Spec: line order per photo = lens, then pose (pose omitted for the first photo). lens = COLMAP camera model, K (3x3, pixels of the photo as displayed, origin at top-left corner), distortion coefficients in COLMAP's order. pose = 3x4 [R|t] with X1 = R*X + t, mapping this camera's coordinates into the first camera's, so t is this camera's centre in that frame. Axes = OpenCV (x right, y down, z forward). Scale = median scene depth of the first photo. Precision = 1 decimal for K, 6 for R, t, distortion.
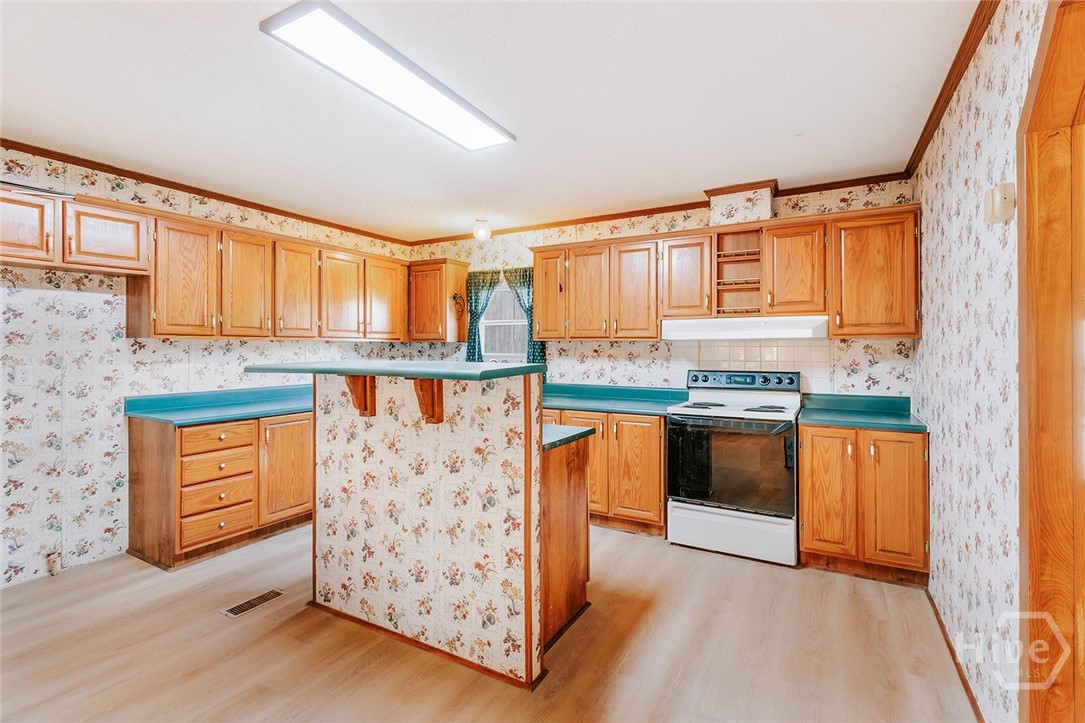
lens RADIAL K [[494.6, 0, 543.1], [0, 494.6, 351.5], [0, 0, 1]] dist [0.000618, 0.000049]
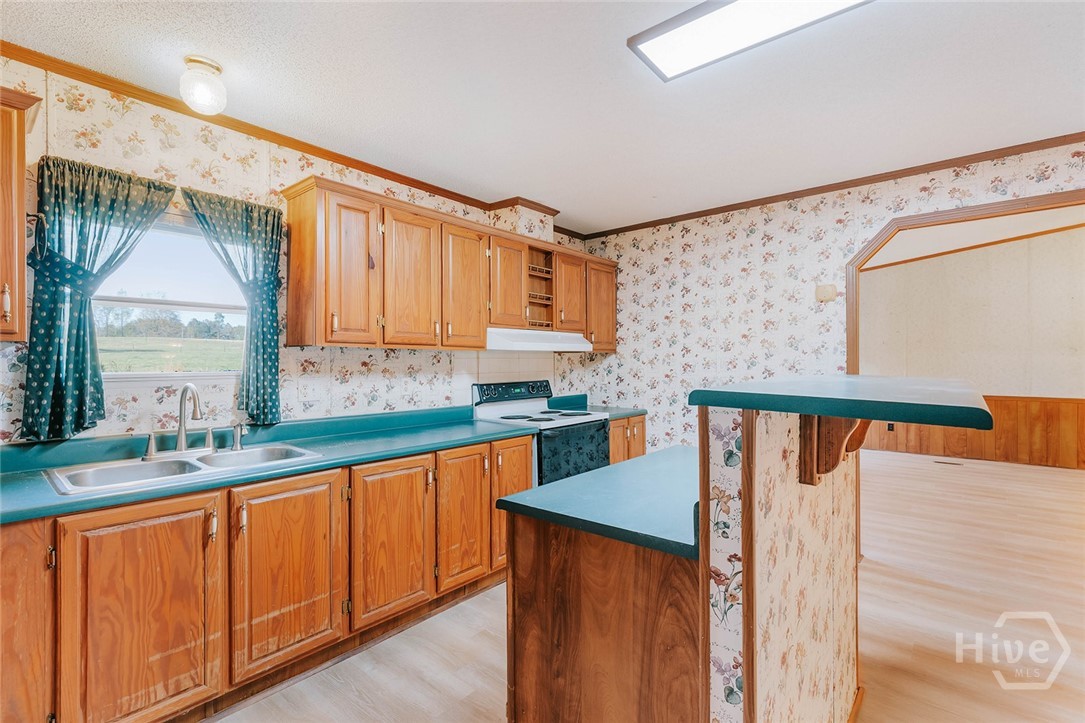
lens RADIAL K [[494.6, 0, 540.8], [0, 494.6, 362.7], [0, 0, 1]] dist [0.000618, 0.000049]
pose [[0.191829, -0.004443, 0.981418, -0.536286], [0.007078, 0.999970, 0.003144, -0.003087], [-0.981403, 0.006343, 0.191855, 0.673650]]
